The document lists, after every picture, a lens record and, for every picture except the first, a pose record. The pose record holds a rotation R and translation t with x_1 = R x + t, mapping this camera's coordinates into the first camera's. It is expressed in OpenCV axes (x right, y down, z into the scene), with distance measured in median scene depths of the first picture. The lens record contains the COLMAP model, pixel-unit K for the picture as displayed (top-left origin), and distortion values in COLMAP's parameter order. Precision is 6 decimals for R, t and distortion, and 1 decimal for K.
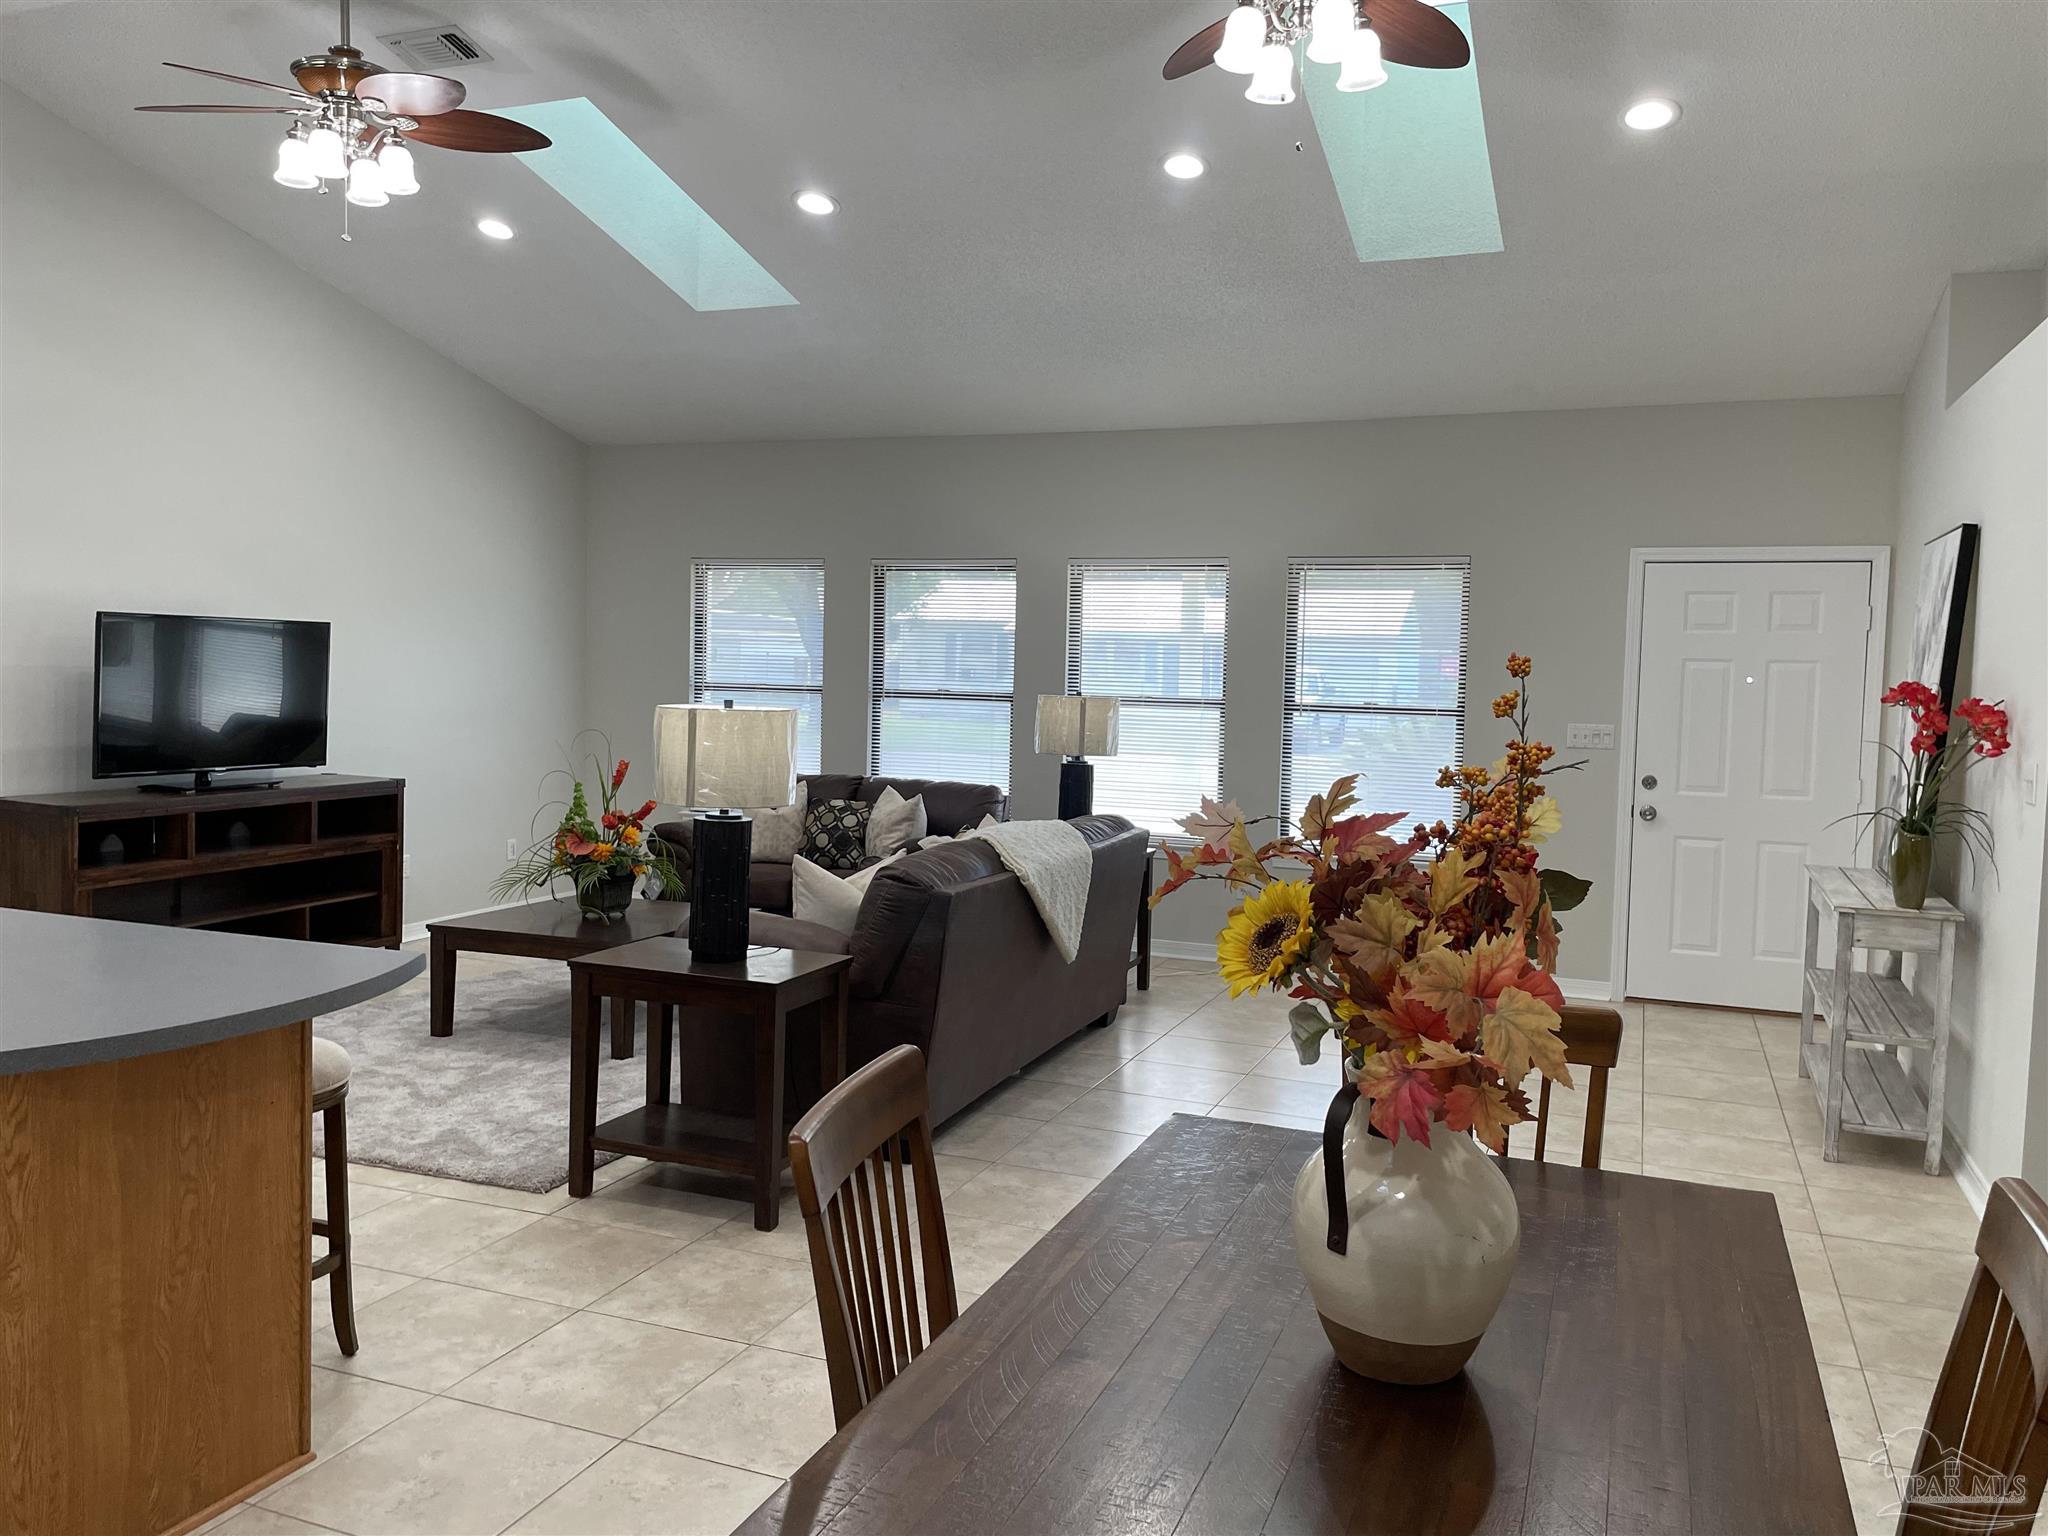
lens RADIAL K [[1540.0, 0, 1024.0], [0, 1540.0, 768.0], [0, 0, 1]] dist [0.009223, 0.002598]
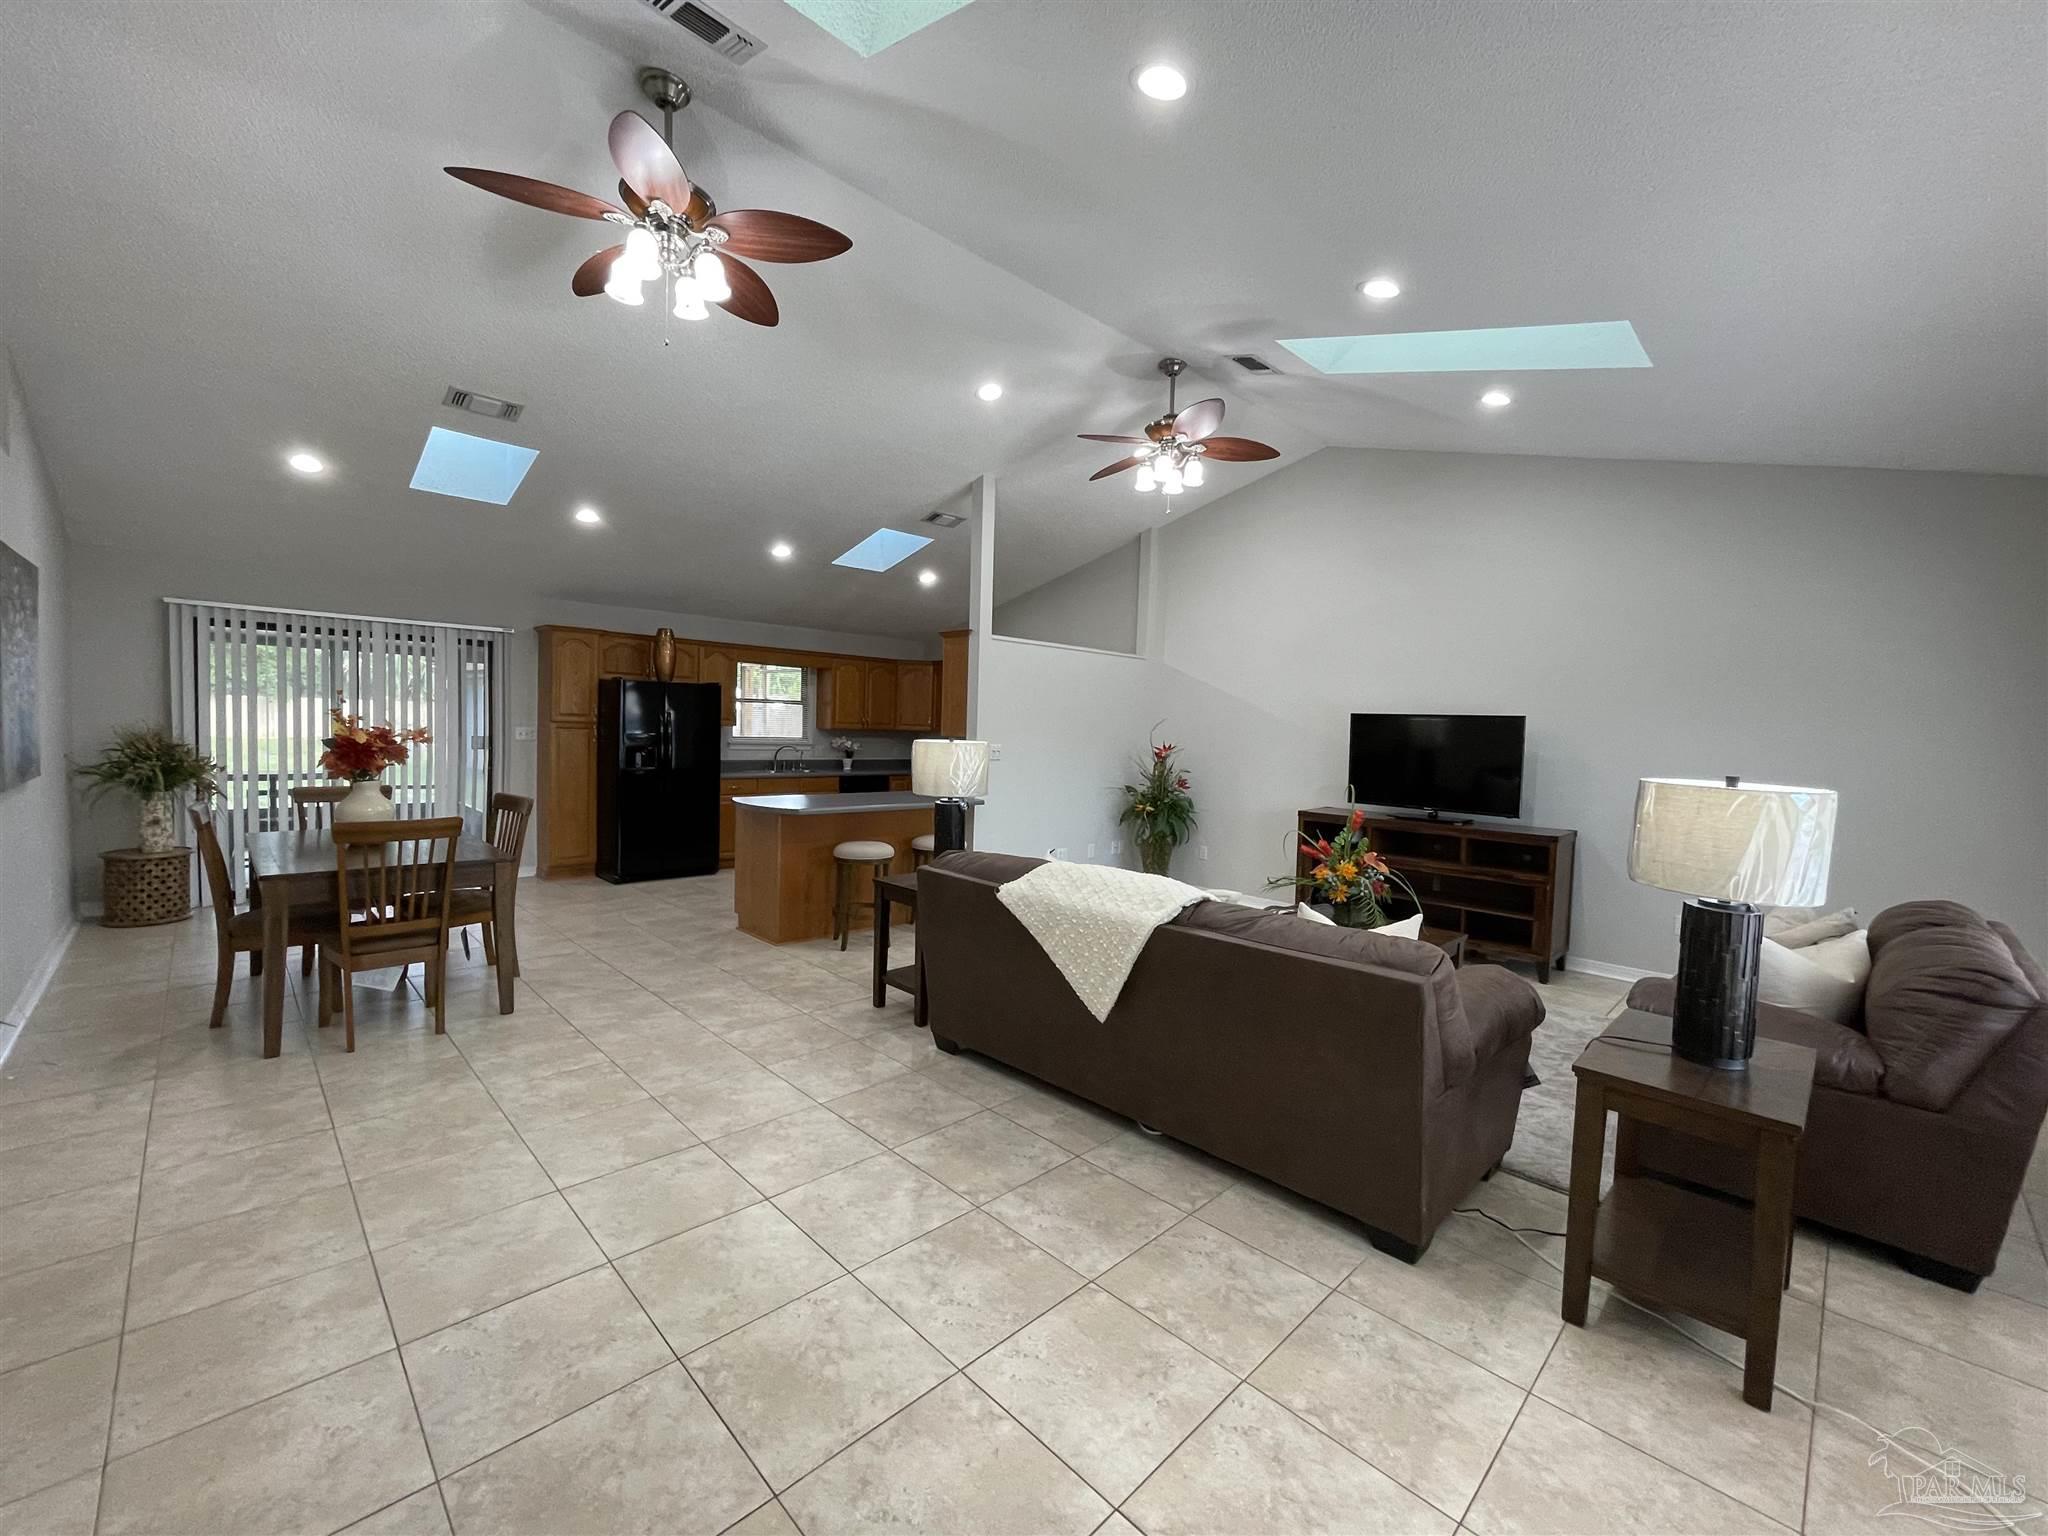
lens RADIAL K [[839.3, 0, 1024.0], [0, 839.3, 768.0], [0, 0, 1]] dist [-0.017570, 0.012353]
pose [[-0.405473, 0.011228, -0.914038, 0.522182], [-0.102611, 0.993046, 0.057717, -0.055562], [0.908329, 0.117194, -0.401501, 1.138492]]
